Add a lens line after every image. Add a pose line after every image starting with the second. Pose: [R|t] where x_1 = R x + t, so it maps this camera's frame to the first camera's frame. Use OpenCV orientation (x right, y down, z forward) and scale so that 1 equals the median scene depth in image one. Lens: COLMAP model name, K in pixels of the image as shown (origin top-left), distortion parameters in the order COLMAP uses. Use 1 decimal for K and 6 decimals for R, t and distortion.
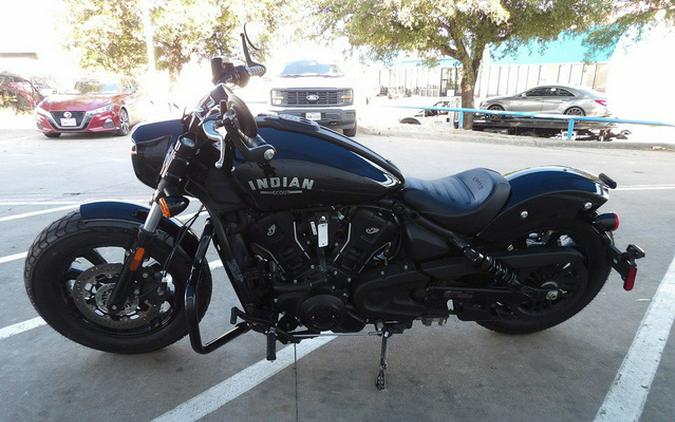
lens RADIAL K [[488.1, 0, 333.3], [0, 488.1, 246.1], [0, 0, 1]] dist [-0.026646, 0.046569]
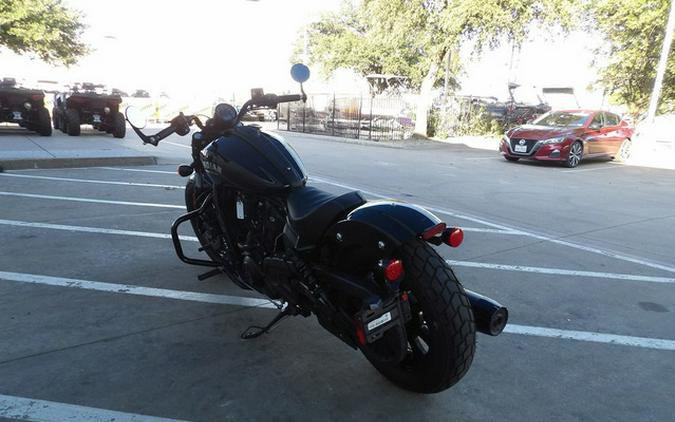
lens RADIAL K [[488.1, 0, 333.3], [0, 488.1, 246.1], [0, 0, 1]] dist [-0.026646, 0.046569]
pose [[0.519763, 0.263394, -0.812693, 0.186119], [-0.315434, 0.943235, 0.103964, -0.022747], [0.793944, 0.202314, 0.573342, 0.061316]]
